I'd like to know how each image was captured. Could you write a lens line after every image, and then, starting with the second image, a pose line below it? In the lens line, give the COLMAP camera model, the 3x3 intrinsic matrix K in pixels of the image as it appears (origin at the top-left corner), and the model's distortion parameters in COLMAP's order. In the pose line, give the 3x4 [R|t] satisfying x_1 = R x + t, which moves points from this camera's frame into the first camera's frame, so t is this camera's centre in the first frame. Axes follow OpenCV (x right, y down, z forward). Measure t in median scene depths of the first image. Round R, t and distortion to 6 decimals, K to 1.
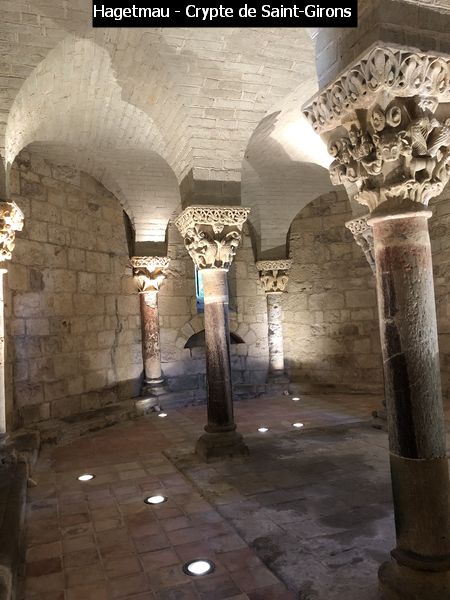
lens RADIAL K [[490.1, 0, 223.4], [0, 490.1, 299.2], [0, 0, 1]] dist [0.066066, -0.016532]
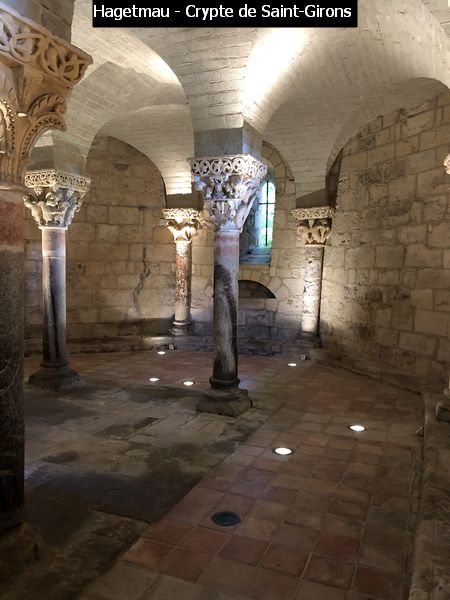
lens RADIAL K [[490.1, 0, 223.3], [0, 490.1, 300.8], [0, 0, 1]] dist [0.066066, -0.016532]
pose [[0.729014, 0.108636, -0.675823, 0.665909], [-0.021319, 0.990450, 0.136215, -0.035198], [0.684167, -0.084895, 0.724368, 0.270851]]
